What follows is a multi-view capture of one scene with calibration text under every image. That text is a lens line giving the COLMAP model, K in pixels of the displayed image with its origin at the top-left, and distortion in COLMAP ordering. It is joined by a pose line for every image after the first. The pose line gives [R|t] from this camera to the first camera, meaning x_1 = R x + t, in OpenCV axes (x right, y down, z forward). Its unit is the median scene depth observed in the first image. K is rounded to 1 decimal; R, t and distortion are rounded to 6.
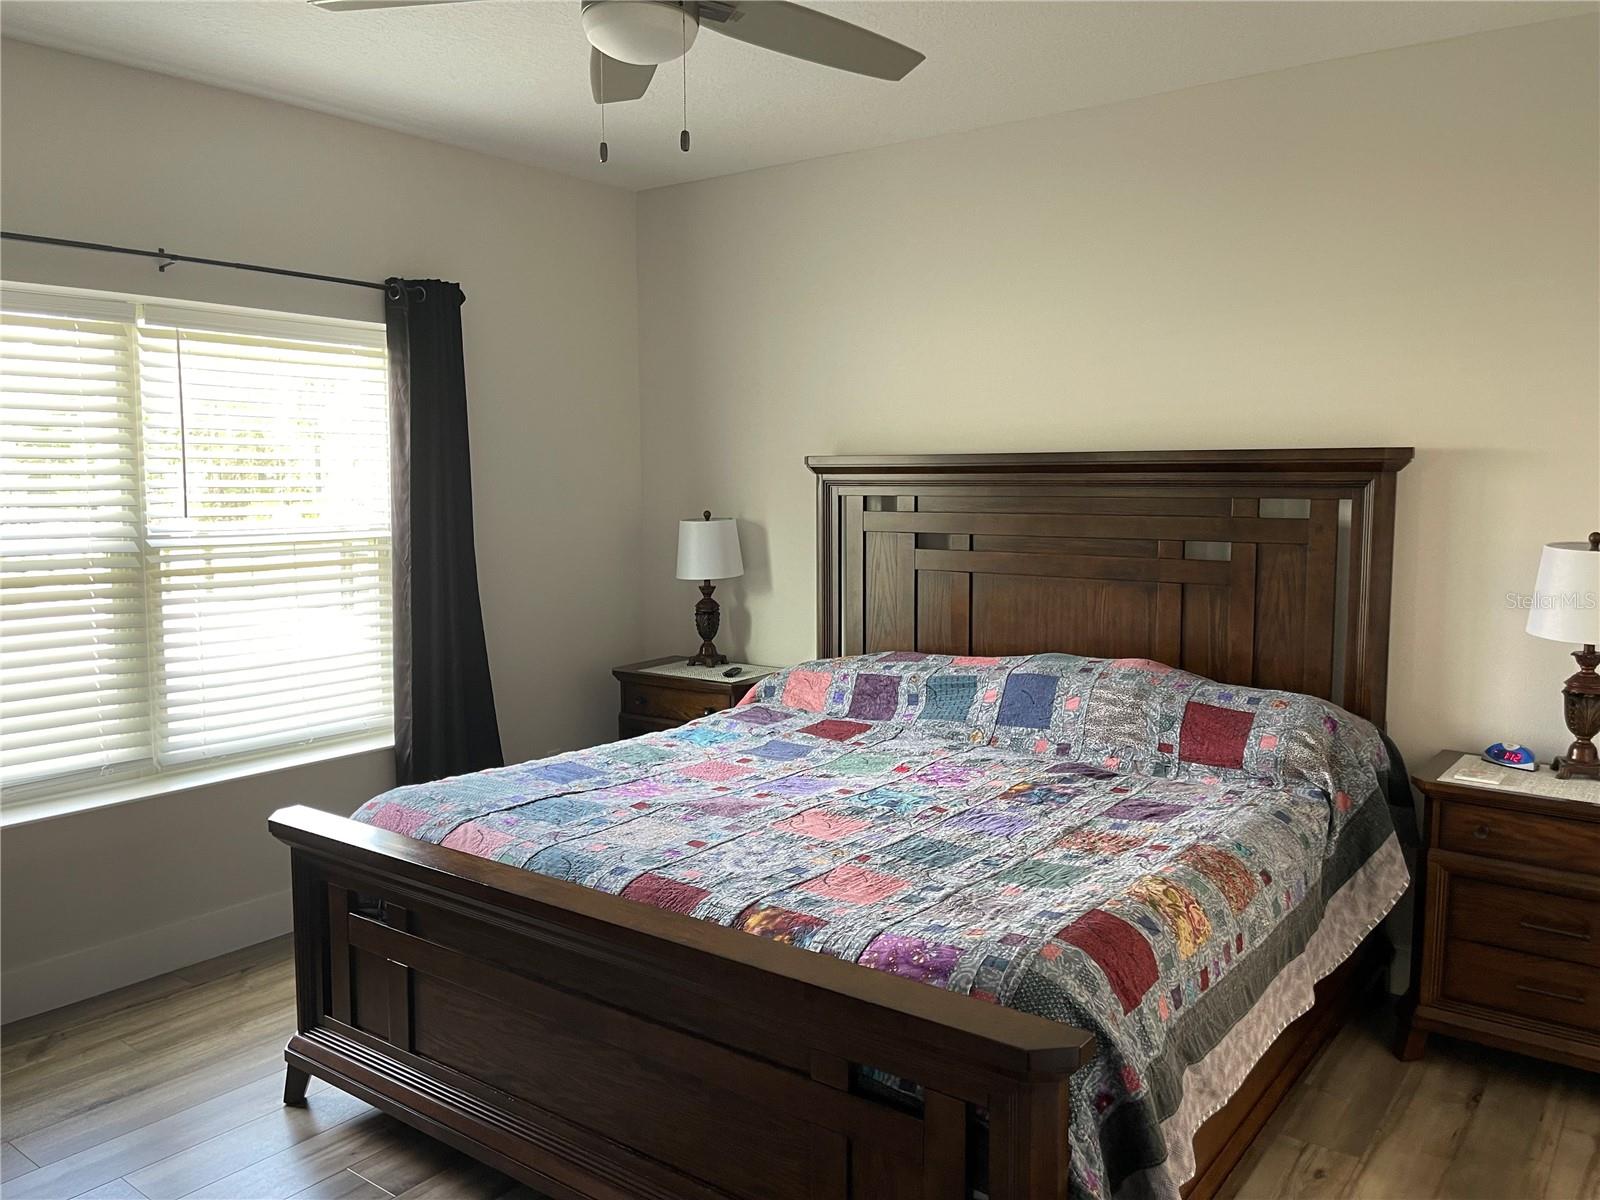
lens RADIAL K [[1218.3, 0, 814.8], [0, 1218.3, 587.4], [0, 0, 1]] dist [0.068696, -0.097938]
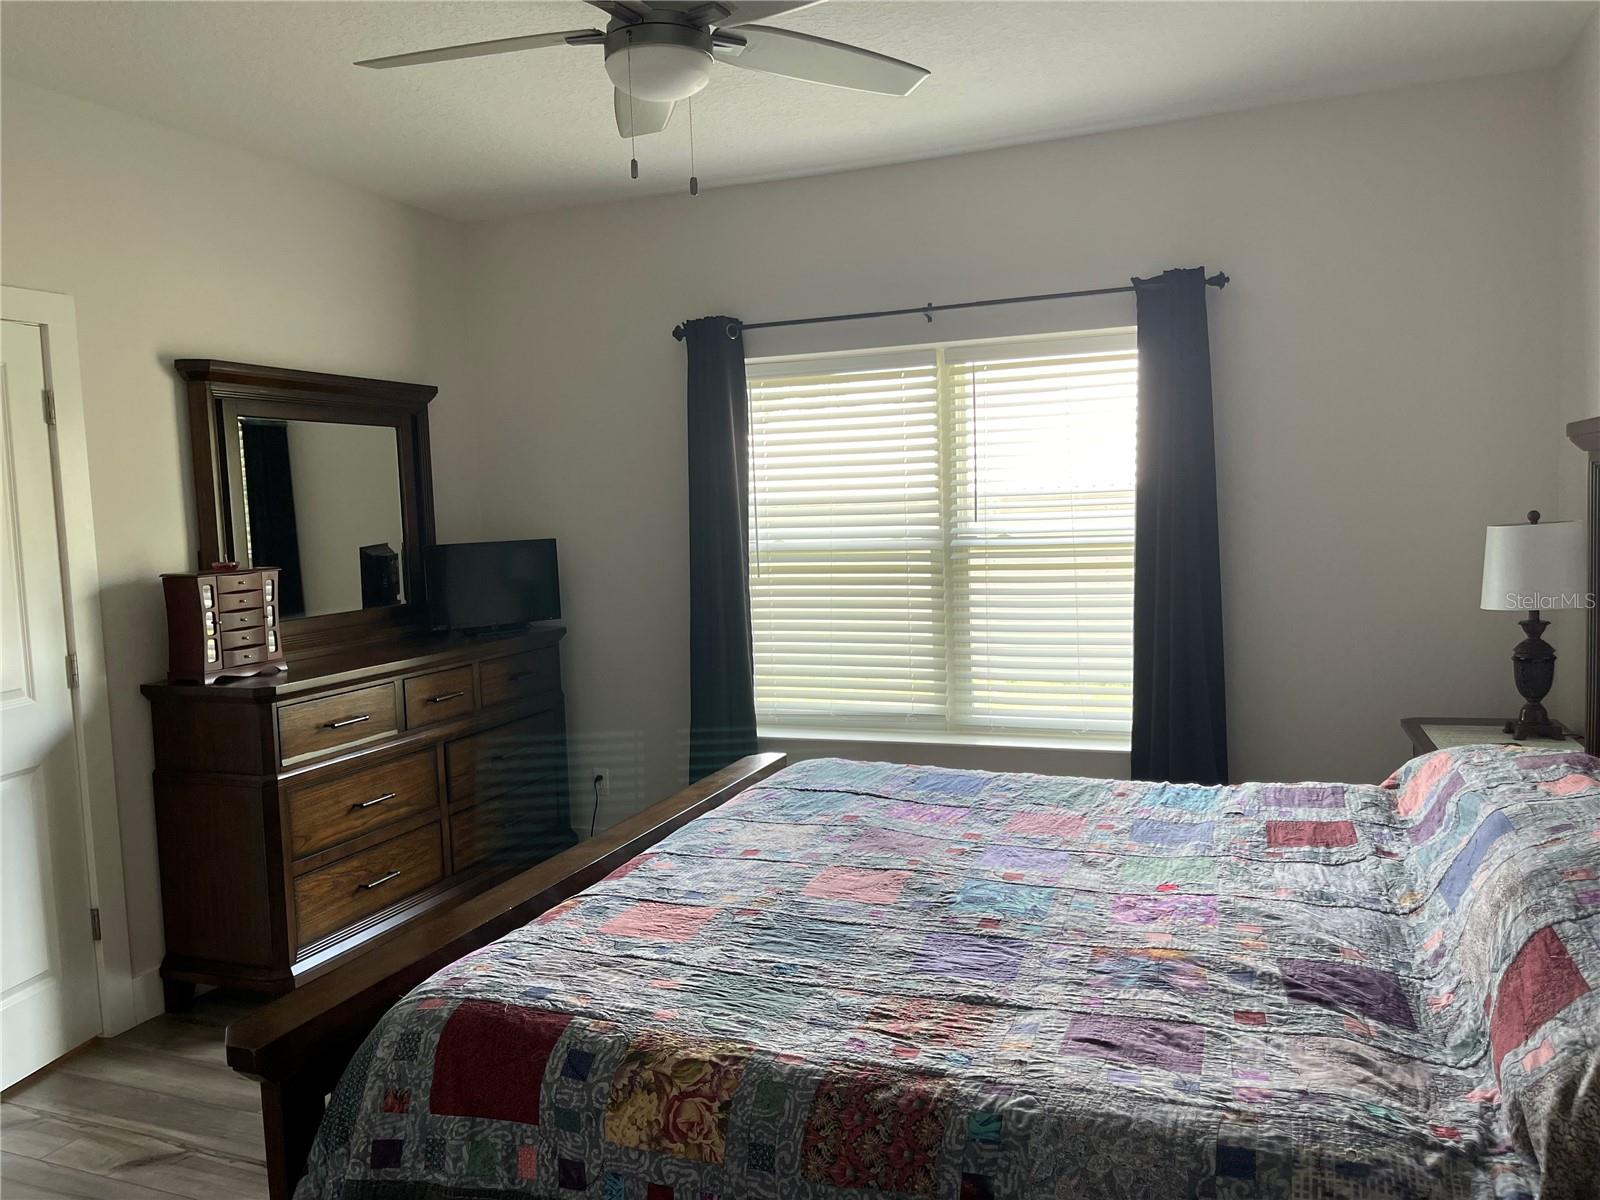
lens RADIAL K [[1218.3, 0, 799.0], [0, 1218.3, 584.1], [0, 0, 1]] dist [0.068696, -0.097938]
pose [[0.263650, 0.052436, -0.963192, 0.702383], [-0.054120, 0.997753, 0.039504, -0.039970], [0.963099, 0.041713, 0.265895, 0.628414]]
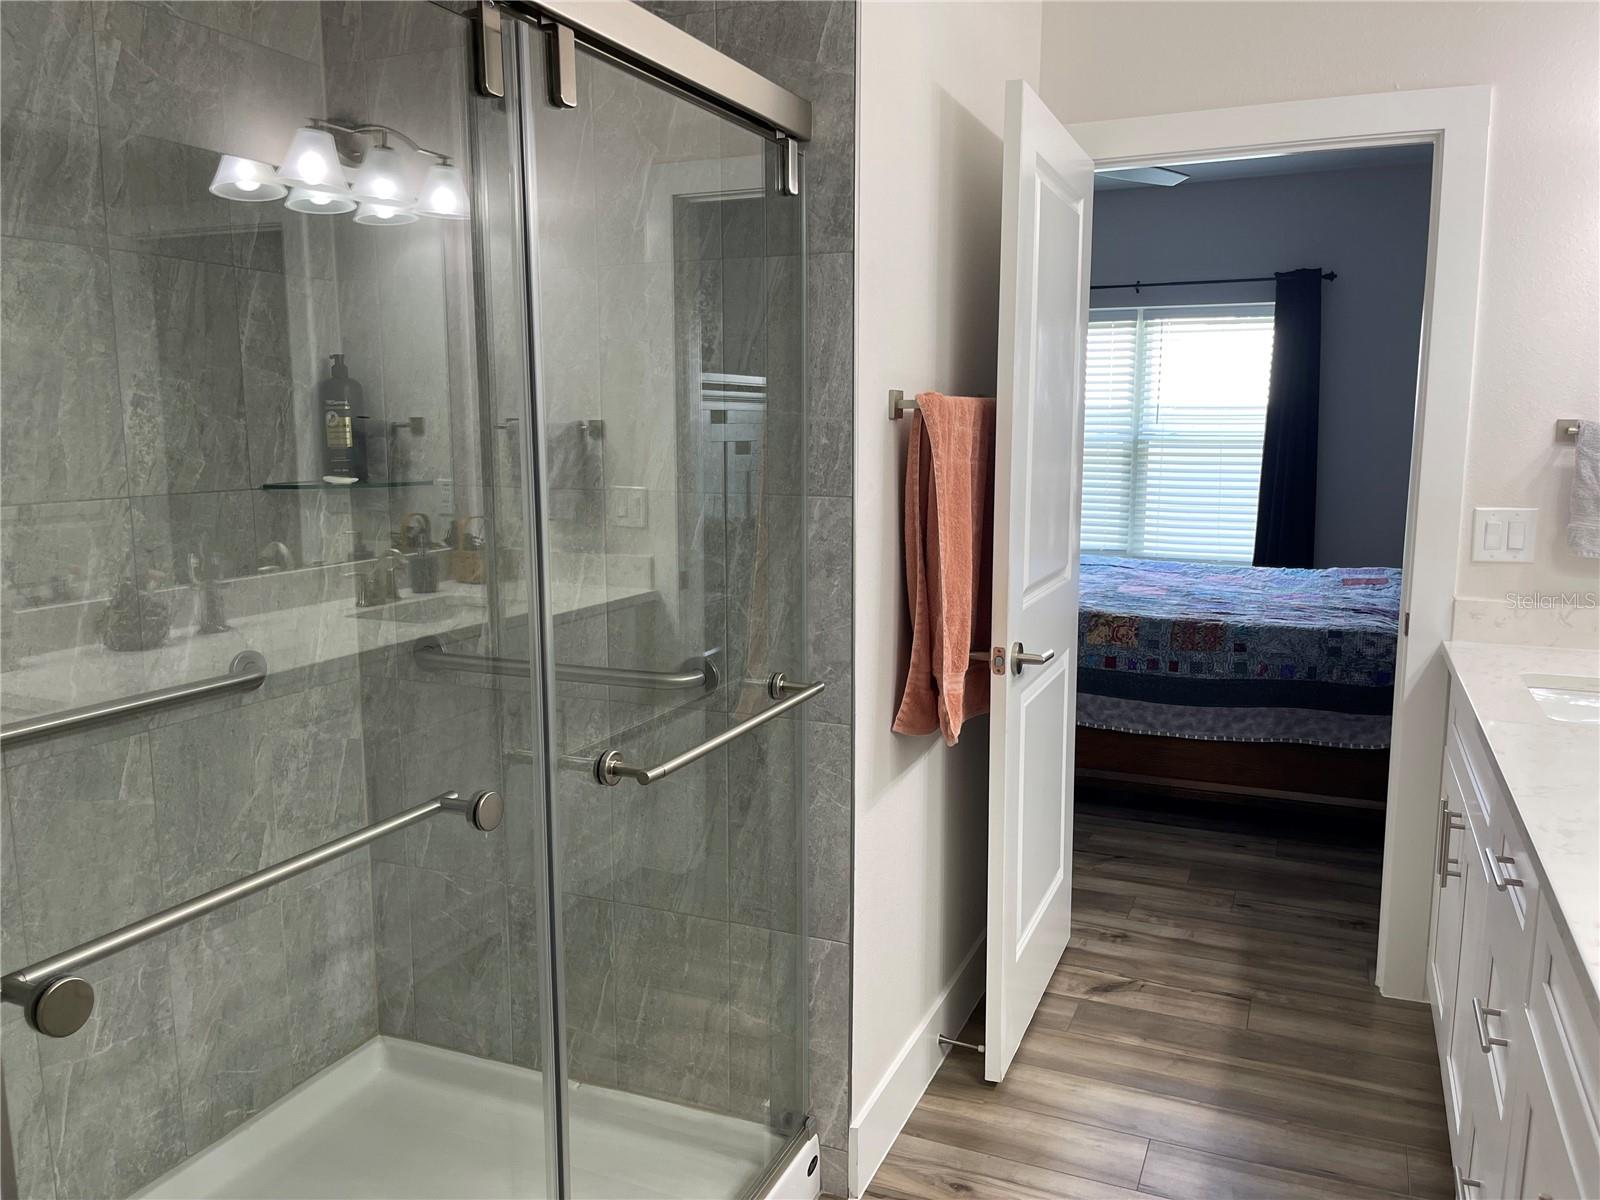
lens RADIAL K [[1218.3, 0, 794.5], [0, 1218.3, 590.7], [0, 0, 1]] dist [0.068696, -0.097938]
pose [[0.221368, 0.137456, -0.965454, 1.413170], [-0.093597, 0.988441, 0.119268, 0.026626], [0.970688, 0.063961, 0.231675, 0.075649]]
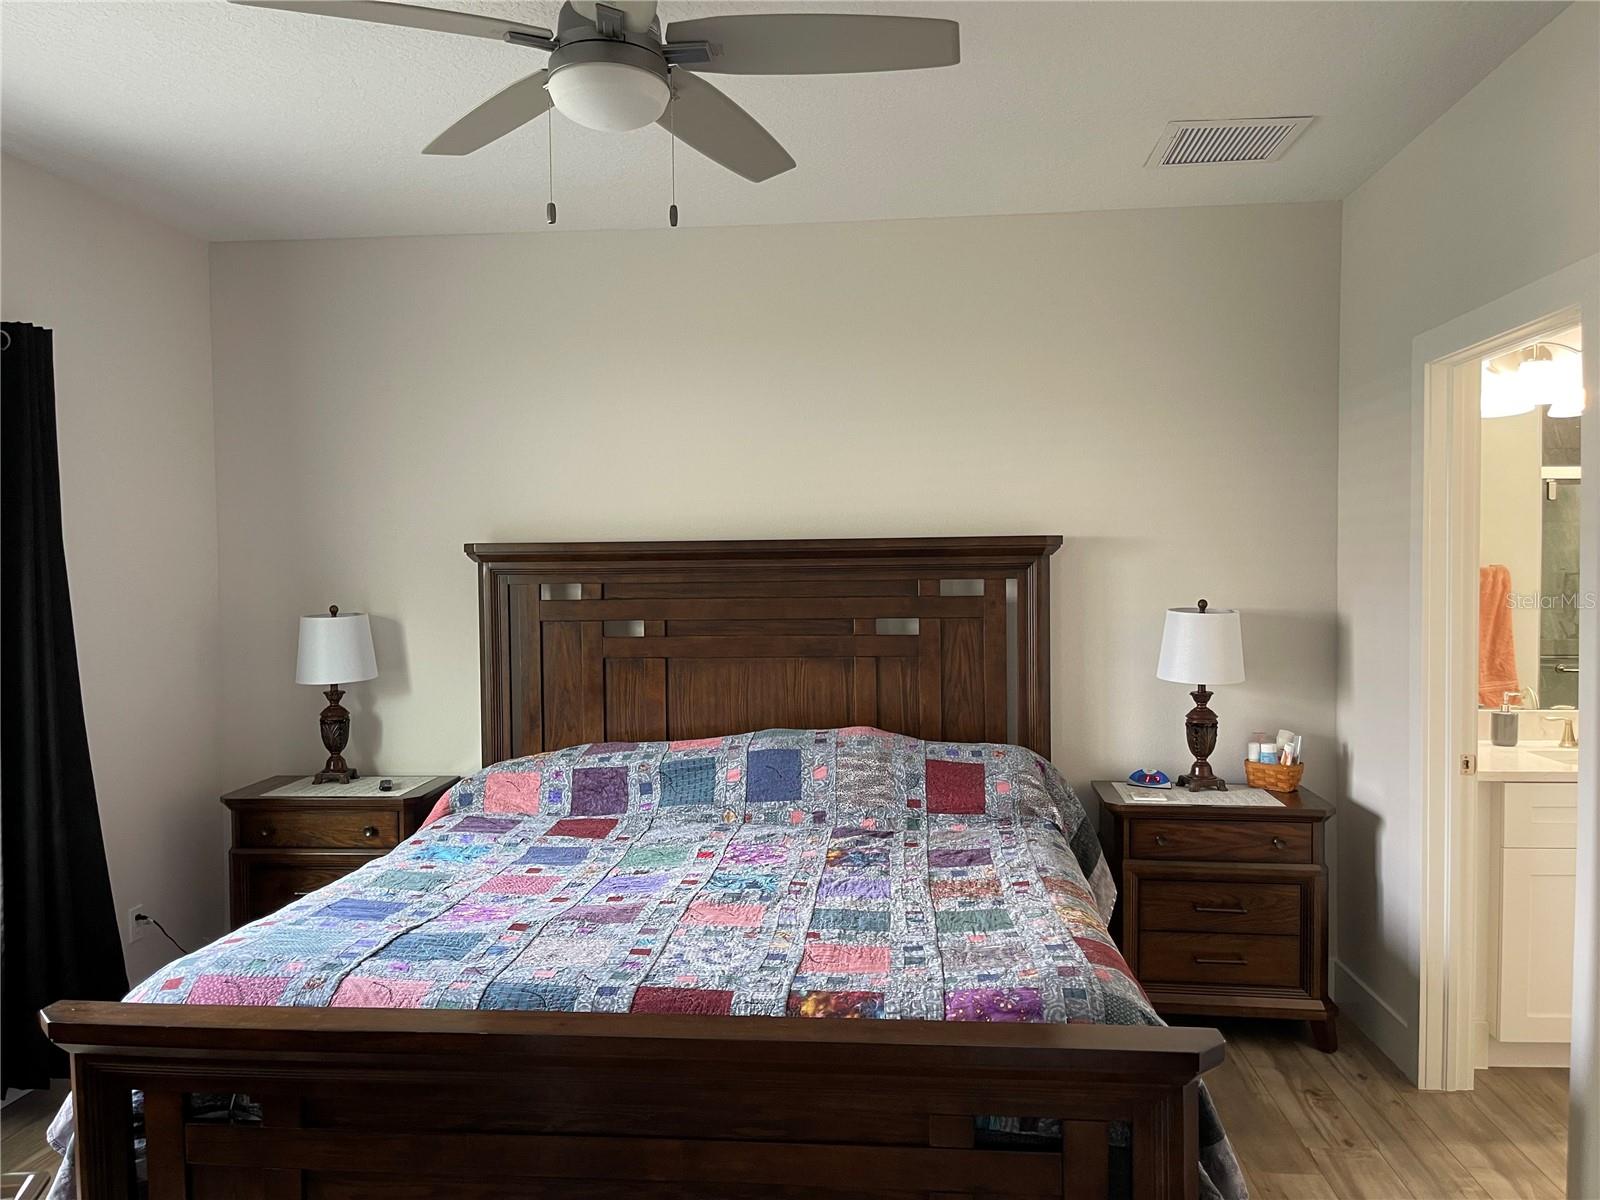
lens RADIAL K [[1218.3, 0, 795.9], [0, 1218.3, 605.4], [0, 0, 1]] dist [0.068696, -0.097938]
pose [[0.858410, -0.025967, 0.512306, -0.382974], [0.058716, 0.997128, -0.047843, -0.001329], [-0.509592, 0.071150, 0.857469, 0.098589]]
